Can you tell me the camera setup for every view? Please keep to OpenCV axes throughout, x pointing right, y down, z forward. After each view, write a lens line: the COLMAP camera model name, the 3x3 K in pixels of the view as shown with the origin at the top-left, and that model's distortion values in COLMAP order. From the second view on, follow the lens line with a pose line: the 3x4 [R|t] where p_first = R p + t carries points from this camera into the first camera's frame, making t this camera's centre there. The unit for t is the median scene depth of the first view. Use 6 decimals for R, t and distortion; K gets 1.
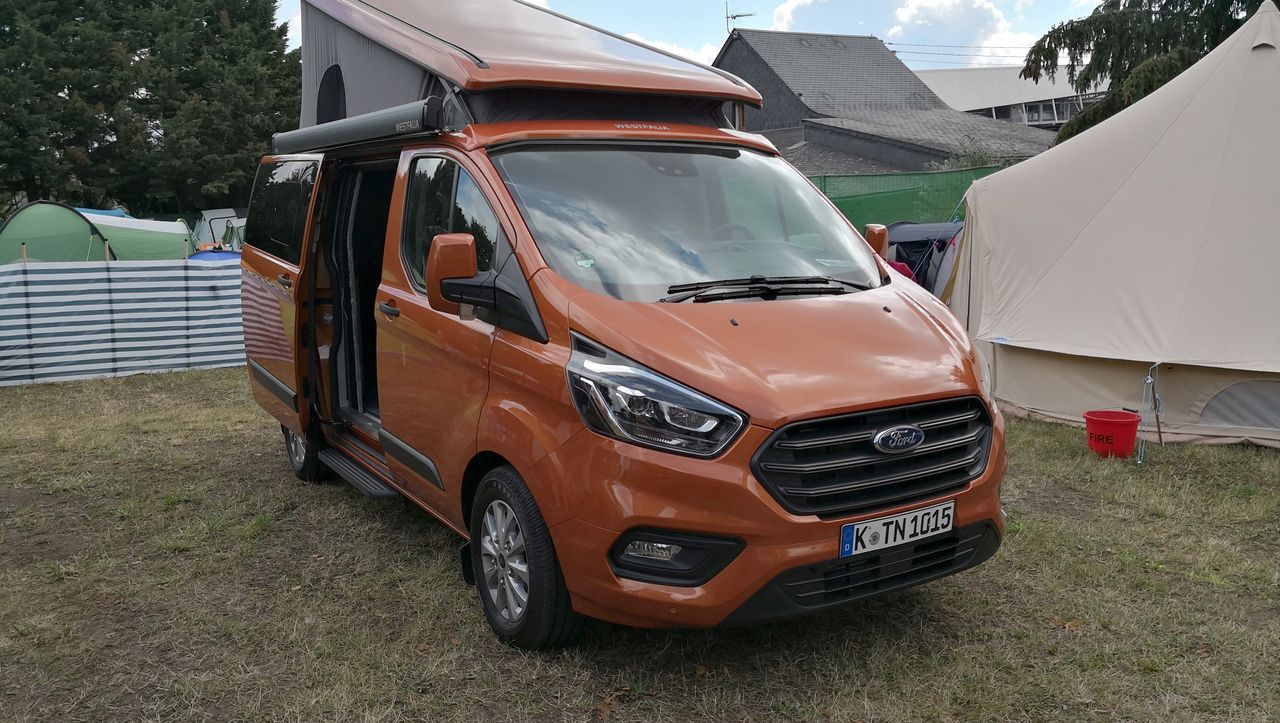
lens RADIAL K [[1044.6, 0, 642.1], [0, 1044.6, 366.0], [0, 0, 1]] dist [0.007426, -0.000261]
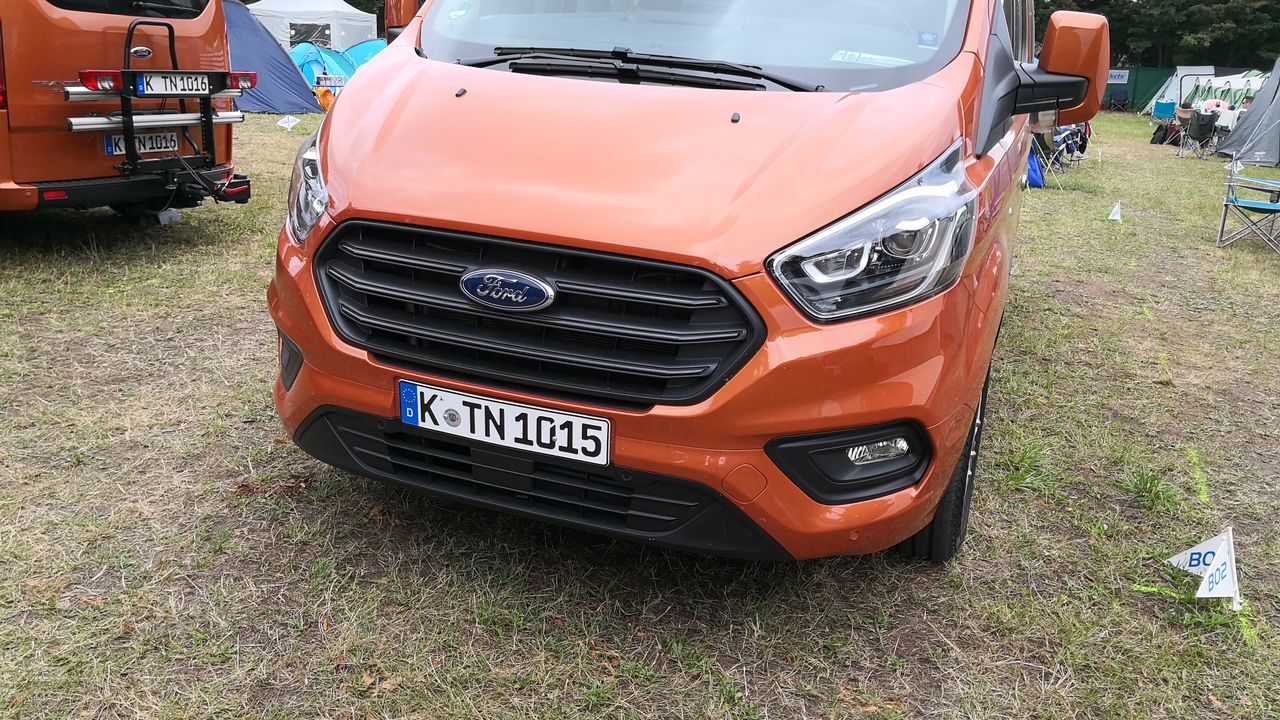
lens RADIAL K [[1024.5, 0, 640.5], [0, 1024.5, 360.2], [0, 0, 1]] dist [-0.002184, -0.004977]
pose [[0.613118, 0.289409, -0.735071, 0.769265], [-0.190500, 0.957184, 0.217964, -0.042995], [0.766679, 0.006393, 0.641999, 0.641606]]
